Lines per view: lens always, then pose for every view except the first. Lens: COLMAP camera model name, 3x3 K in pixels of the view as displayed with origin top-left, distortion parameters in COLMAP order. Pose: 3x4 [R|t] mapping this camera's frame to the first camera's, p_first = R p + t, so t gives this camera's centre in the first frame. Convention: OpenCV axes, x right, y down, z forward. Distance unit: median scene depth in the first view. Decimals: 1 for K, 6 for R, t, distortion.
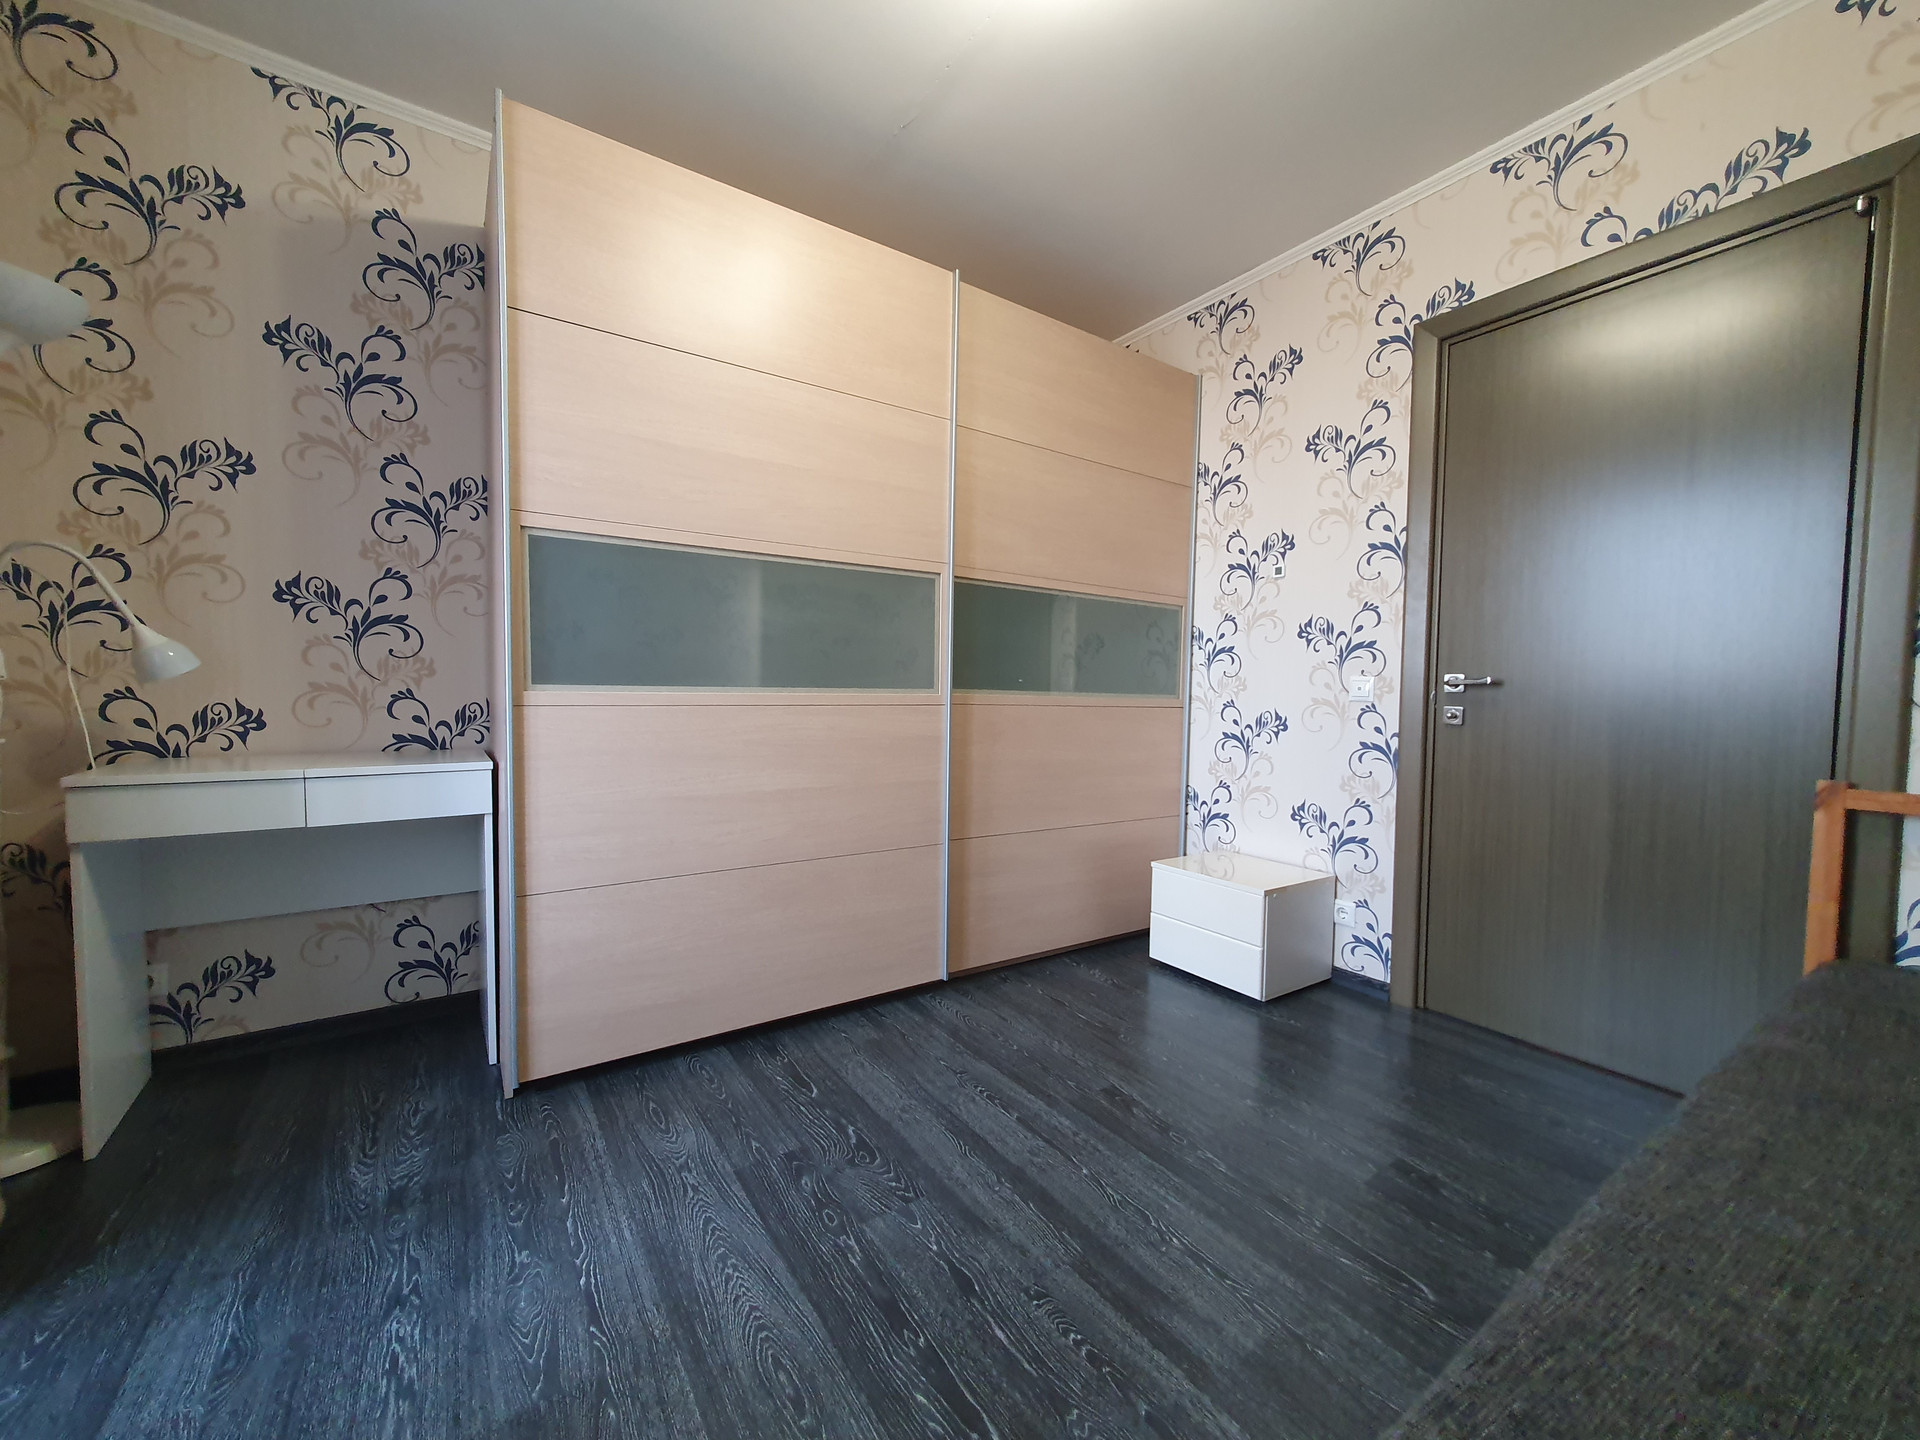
lens RADIAL K [[765.2, 0, 962.4], [0, 765.2, 724.3], [0, 0, 1]] dist [0.009880, -0.000841]
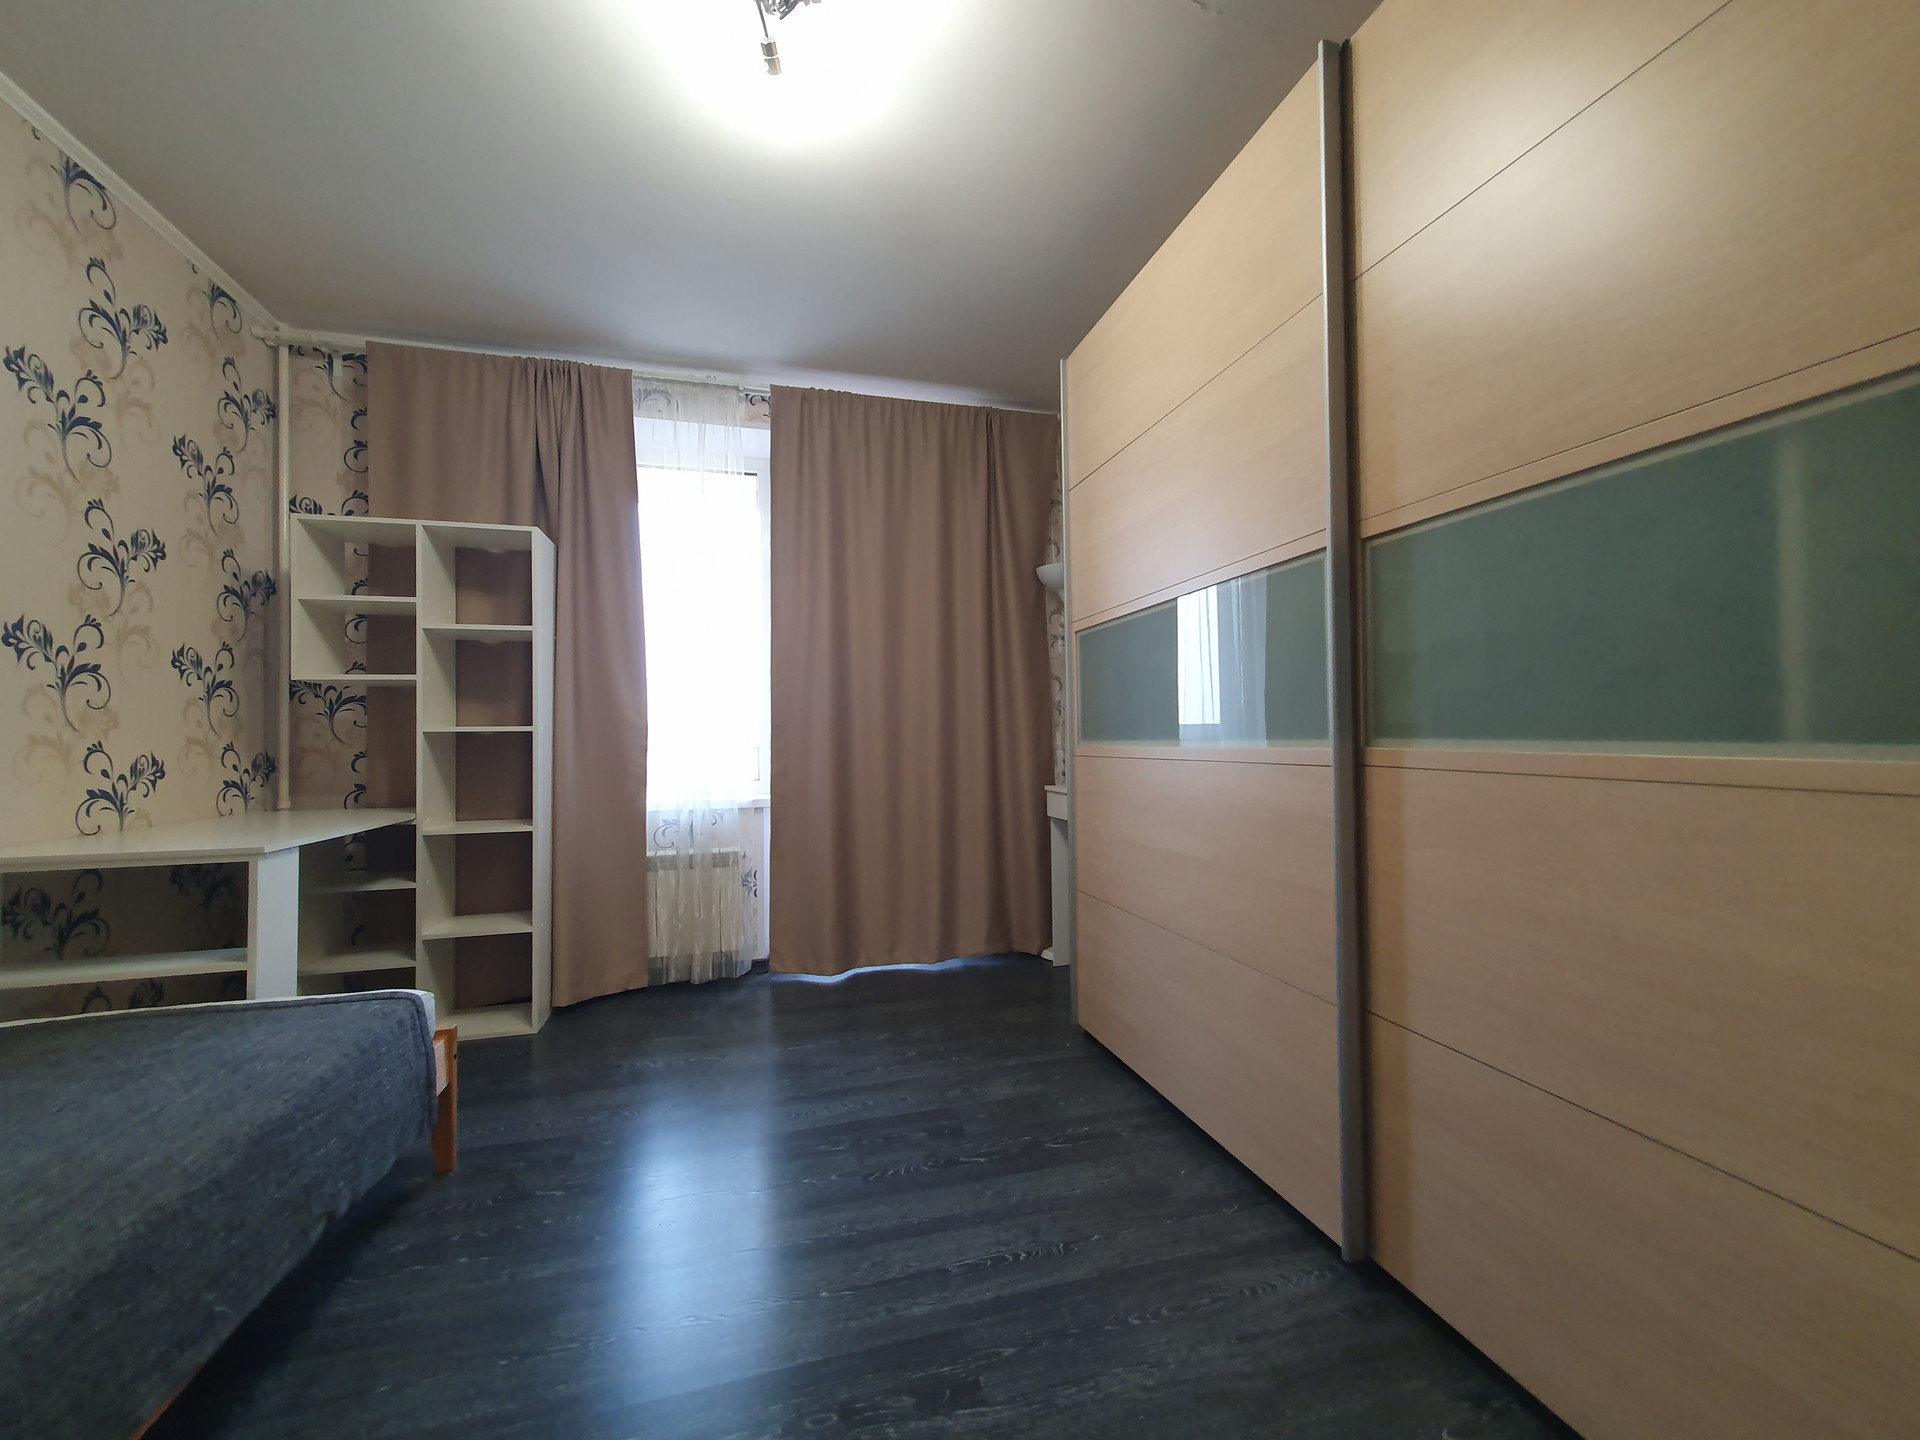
lens RADIAL K [[765.2, 0, 962.1], [0, 765.2, 724.9], [0, 0, 1]] dist [0.009880, -0.000841]
pose [[-0.321792, -0.026042, -0.946452, 0.810387], [-0.039021, 0.999137, -0.014225, -0.045163], [0.946006, 0.032354, -0.322531, 1.206891]]
